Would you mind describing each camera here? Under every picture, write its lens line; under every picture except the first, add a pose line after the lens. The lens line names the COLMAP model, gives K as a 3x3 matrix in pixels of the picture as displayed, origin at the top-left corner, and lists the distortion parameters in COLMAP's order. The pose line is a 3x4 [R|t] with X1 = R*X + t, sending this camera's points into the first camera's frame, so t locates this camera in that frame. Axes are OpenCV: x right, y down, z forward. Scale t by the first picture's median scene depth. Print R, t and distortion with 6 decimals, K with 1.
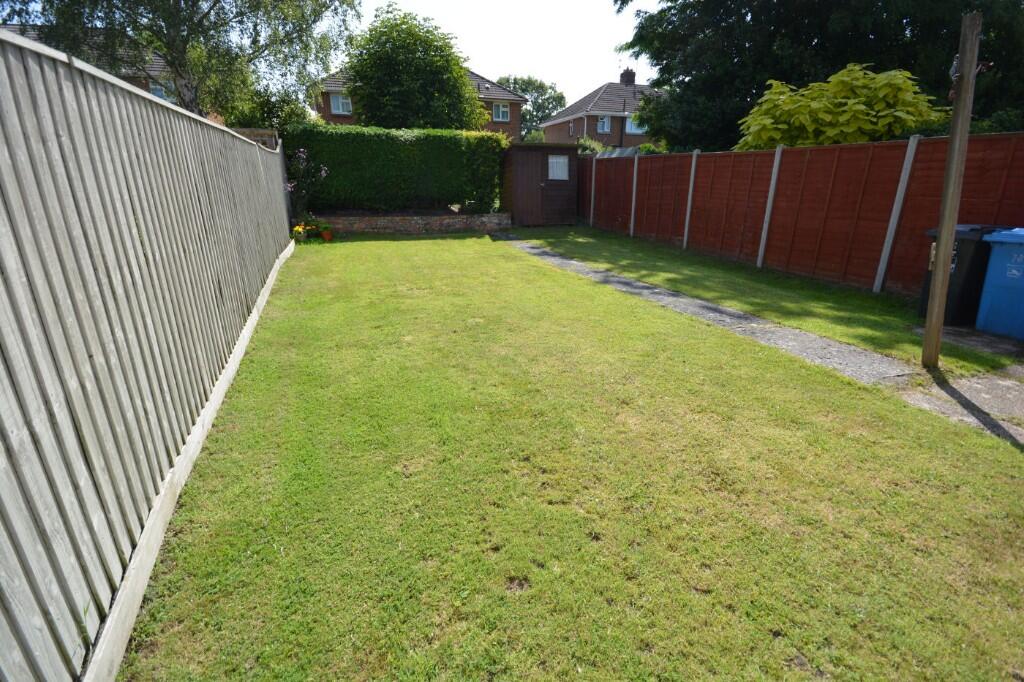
lens RADIAL K [[466.0, 0, 512.0], [0, 466.0, 341.0], [0, 0, 1]] dist [0.002200, 0.000148]
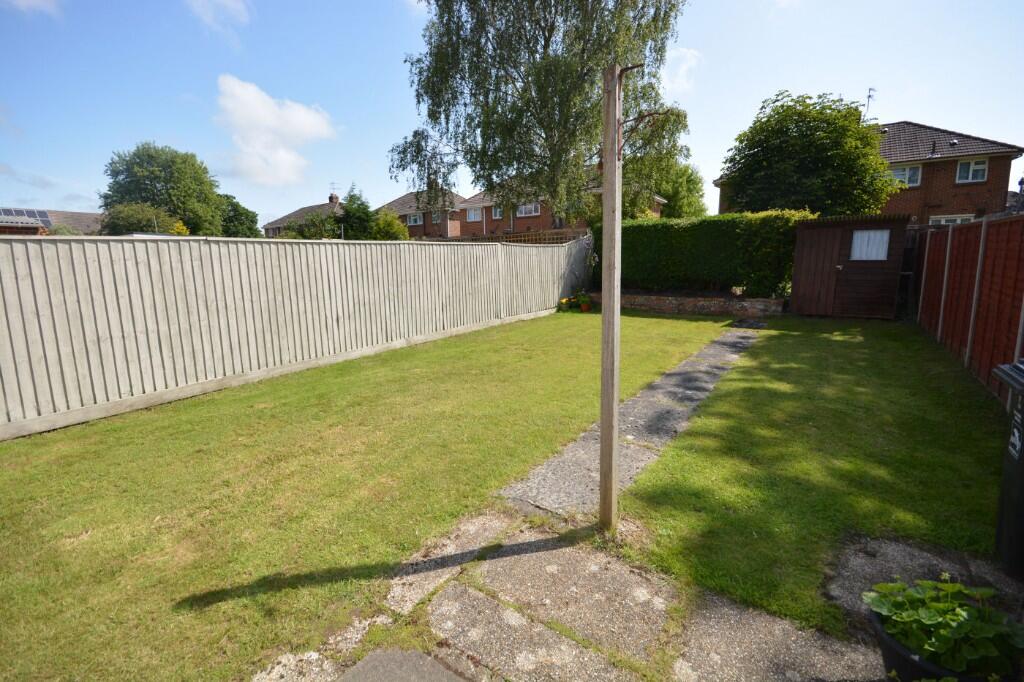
lens RADIAL K [[458.0, 0, 512.0], [0, 458.0, 341.0], [0, 0, 1]] dist [0.012893, -0.000885]
pose [[0.567674, 0.130593, -0.812830, 0.426994], [-0.259339, 0.965436, -0.026010, -0.050036], [0.781338, 0.225564, 0.581920, 0.138746]]
